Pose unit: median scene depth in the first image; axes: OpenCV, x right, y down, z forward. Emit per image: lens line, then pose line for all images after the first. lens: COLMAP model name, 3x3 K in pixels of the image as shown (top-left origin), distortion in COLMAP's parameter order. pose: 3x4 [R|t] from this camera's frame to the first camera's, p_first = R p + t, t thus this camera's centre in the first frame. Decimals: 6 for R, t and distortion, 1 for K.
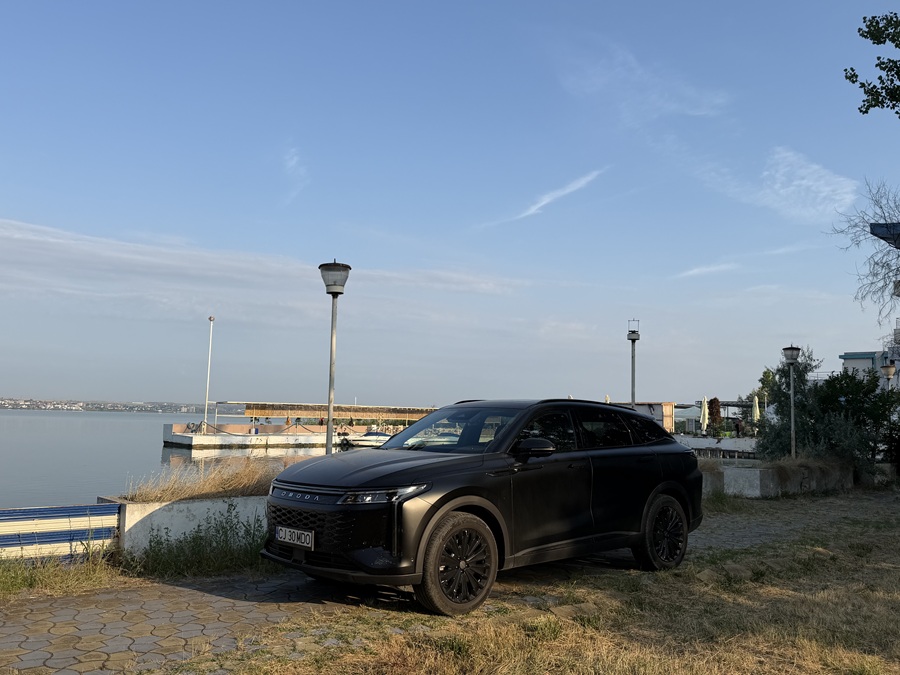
lens RADIAL K [[795.5, 0, 468.0], [0, 795.5, 356.4], [0, 0, 1]] dist [0.052320, -0.039825]
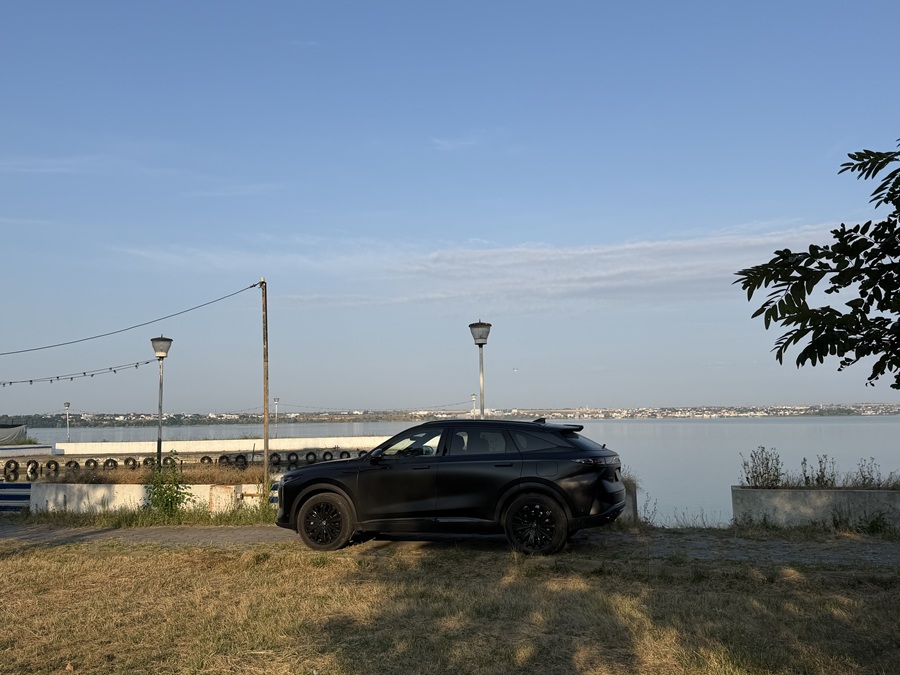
lens RADIAL K [[846.8, 0, 439.4], [0, 846.8, 347.9], [0, 0, 1]] dist [0.151654, 0.000000]
pose [[0.489003, -0.107352, -0.865651, 0.579814], [0.097526, 0.992904, -0.068041, 0.011482], [0.866813, -0.051151, 0.496003, 0.104955]]
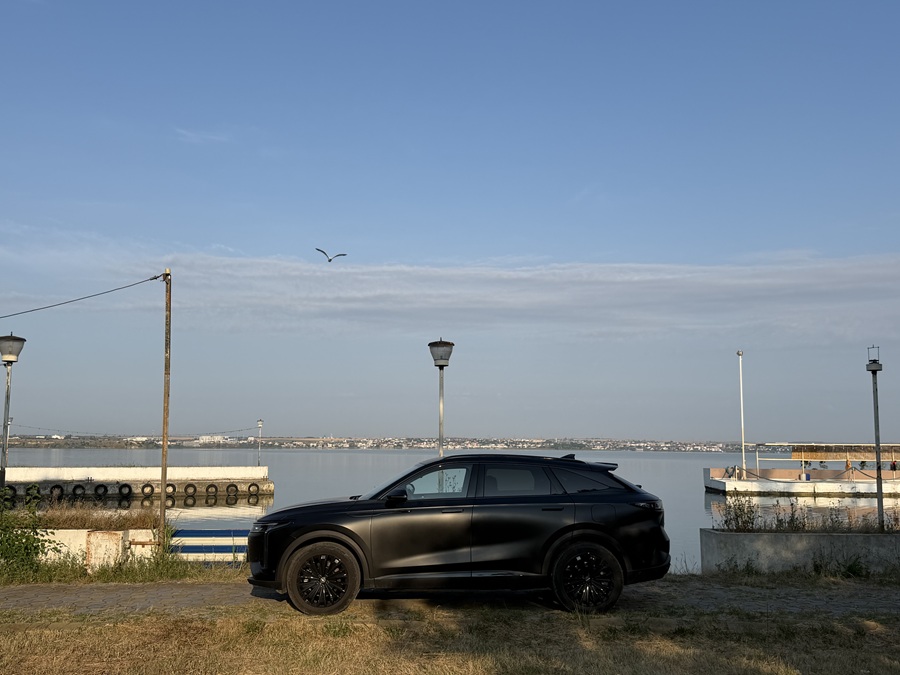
lens RADIAL K [[913.9, 0, 444.0], [0, 913.9, 345.9], [0, 0, 1]] dist [0.094217, 0.000000]
pose [[0.730167, -0.096005, -0.676491, 0.417647], [0.065310, 0.995353, -0.070765, -0.005630], [0.680140, 0.007489, 0.733044, -0.010914]]
